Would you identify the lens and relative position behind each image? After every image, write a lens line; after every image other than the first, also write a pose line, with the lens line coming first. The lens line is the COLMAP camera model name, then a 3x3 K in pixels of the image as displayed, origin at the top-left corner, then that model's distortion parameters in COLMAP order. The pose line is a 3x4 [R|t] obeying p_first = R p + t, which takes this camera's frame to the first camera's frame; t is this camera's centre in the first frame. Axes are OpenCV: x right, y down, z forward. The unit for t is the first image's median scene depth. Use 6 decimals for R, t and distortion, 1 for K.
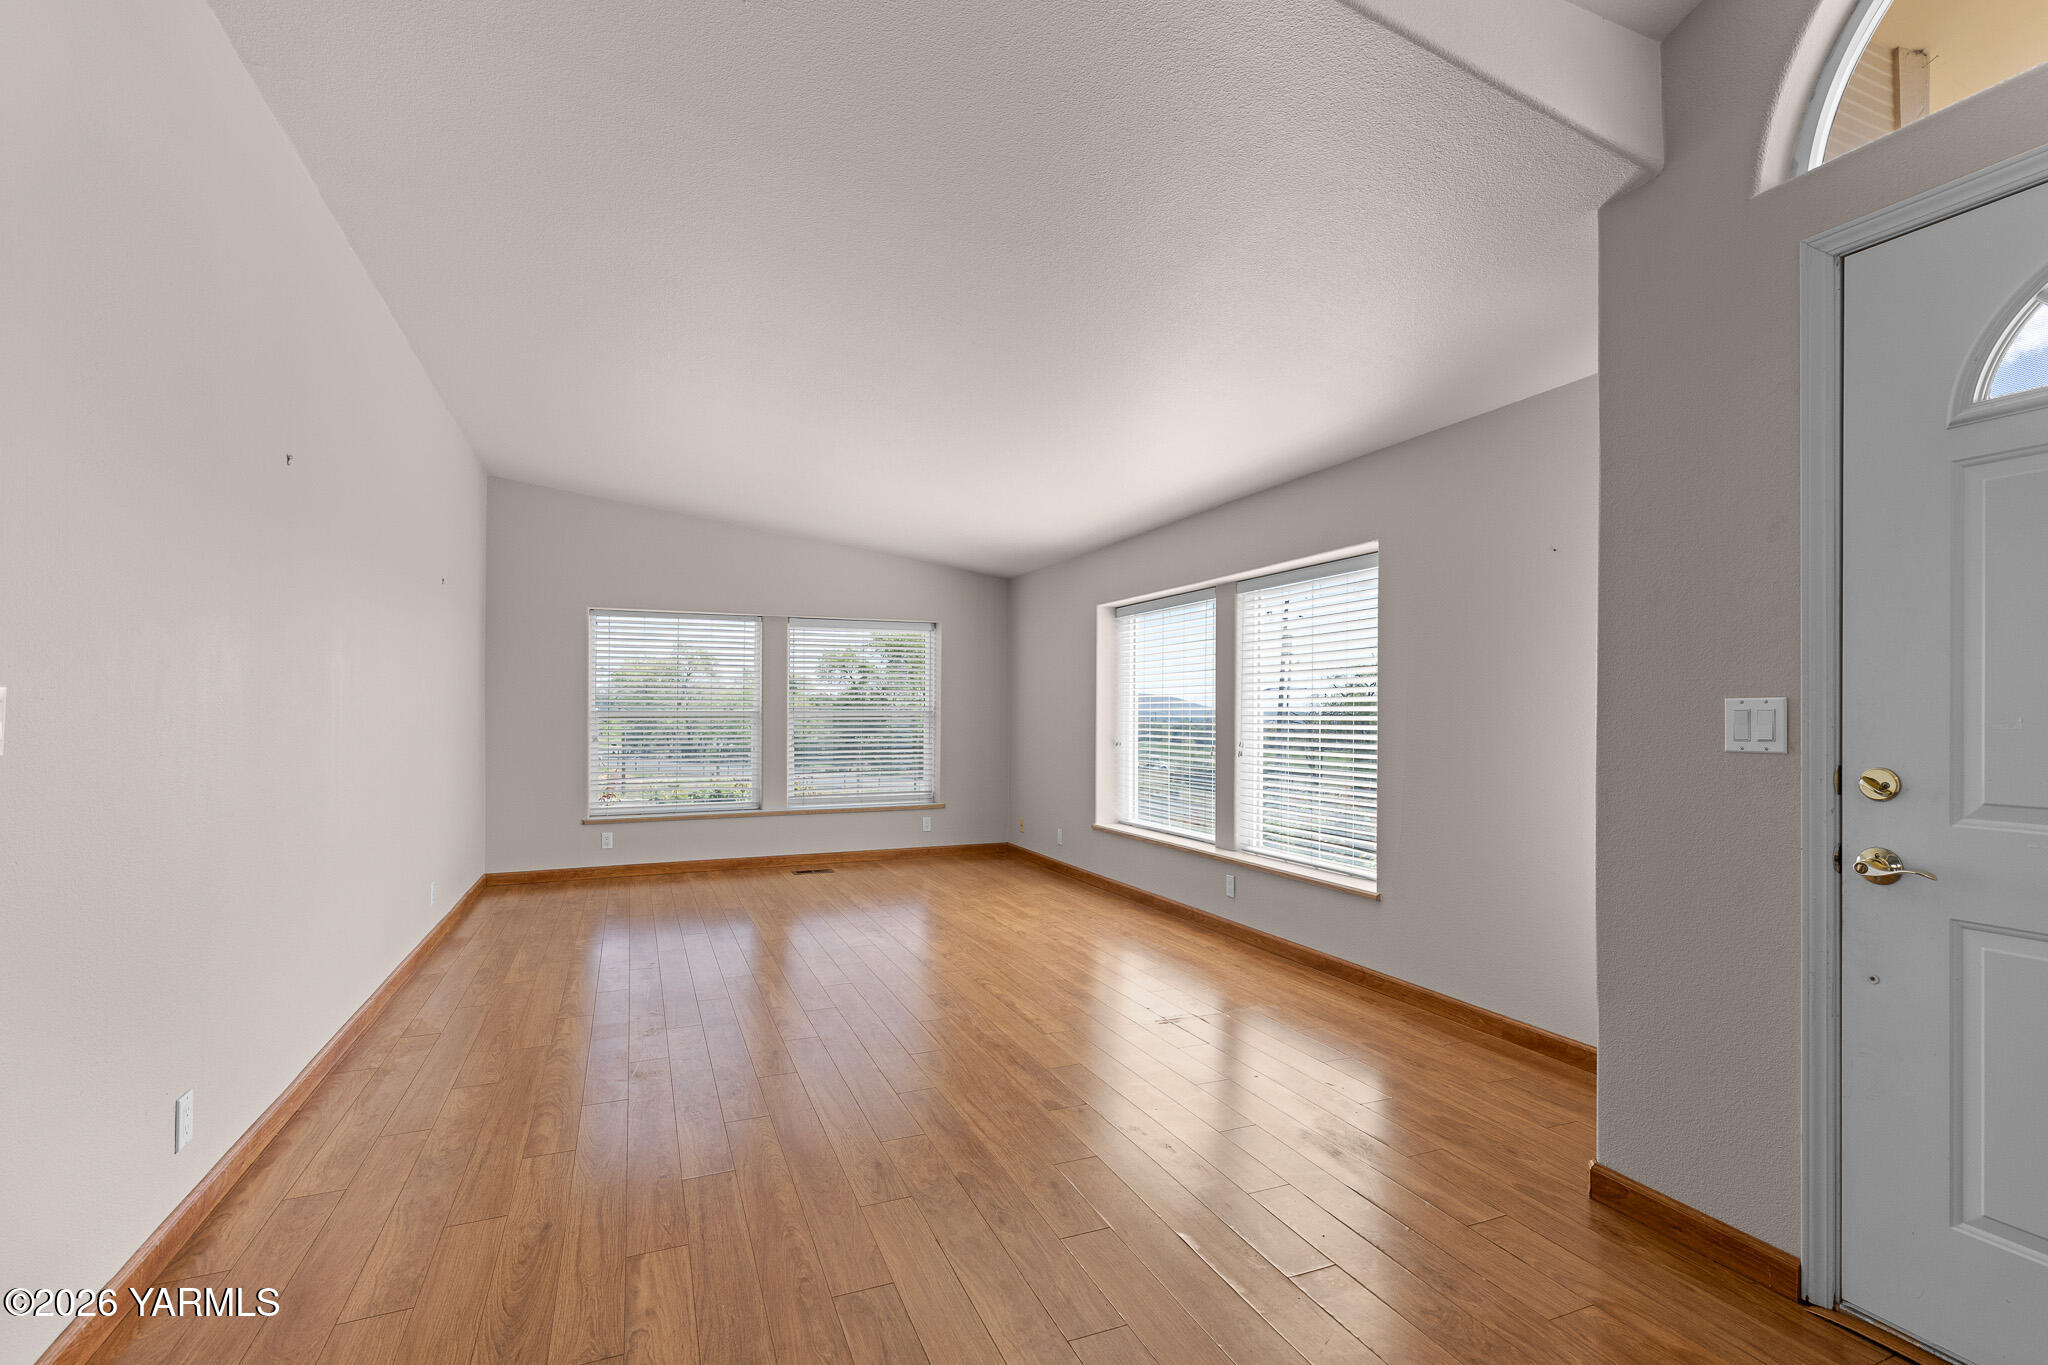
lens RADIAL K [[928.3, 0, 1028.0], [0, 928.3, 727.0], [0, 0, 1]] dist [0.006418, -0.002707]
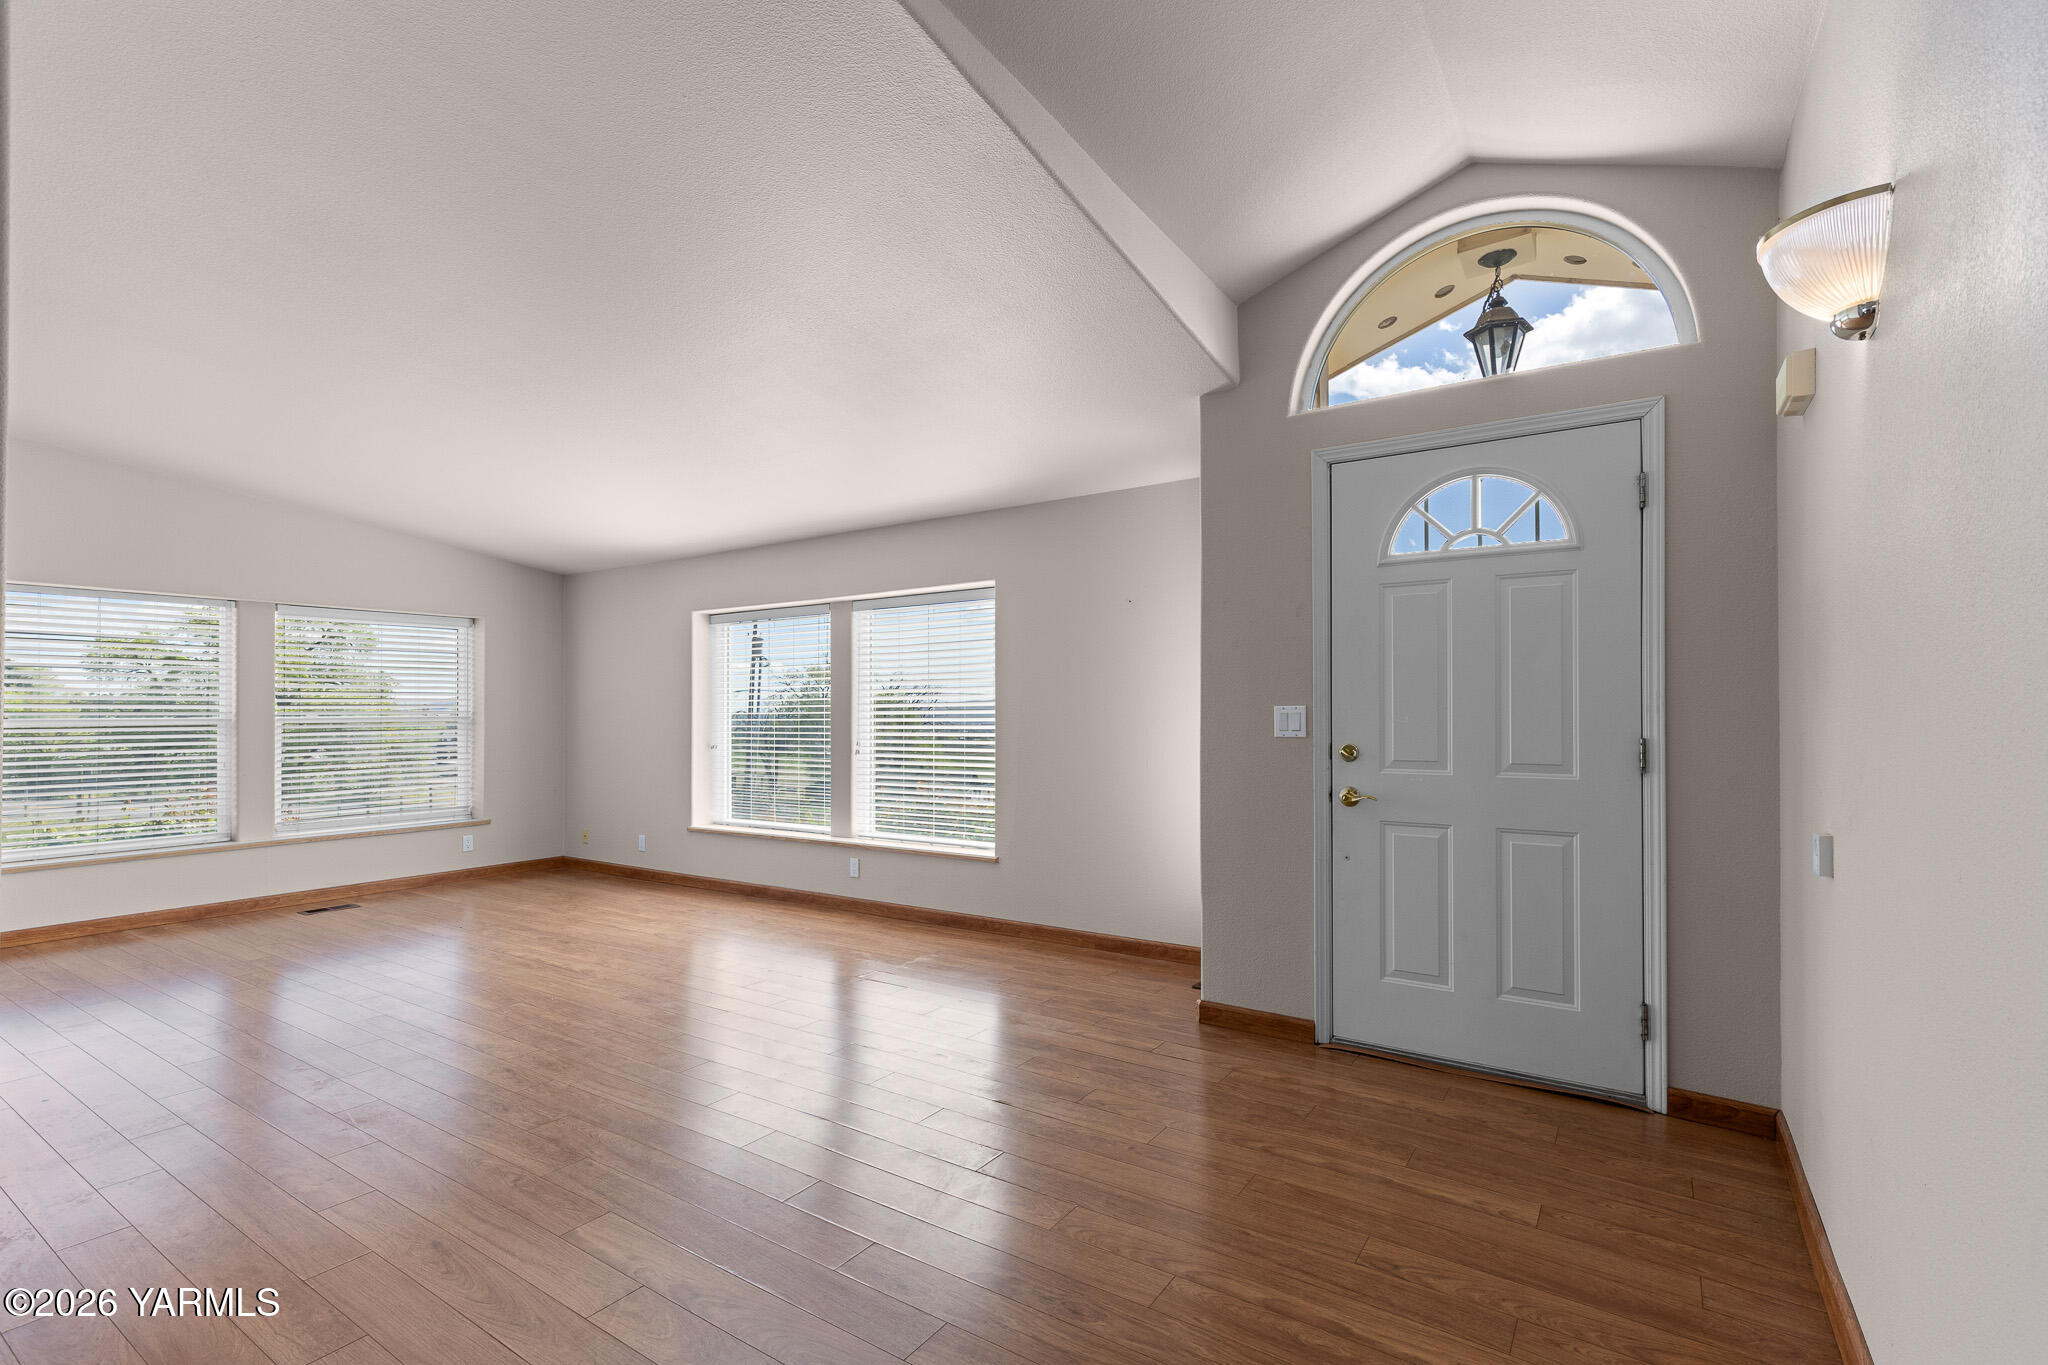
lens RADIAL K [[928.3, 0, 1025.7], [0, 928.3, 739.7], [0, 0, 1]] dist [0.006418, -0.002707]
pose [[0.840921, -0.024906, 0.540585, -0.212820], [0.017638, 0.999671, 0.018620, -0.003484], [-0.540871, -0.006123, 0.841083, -0.070978]]
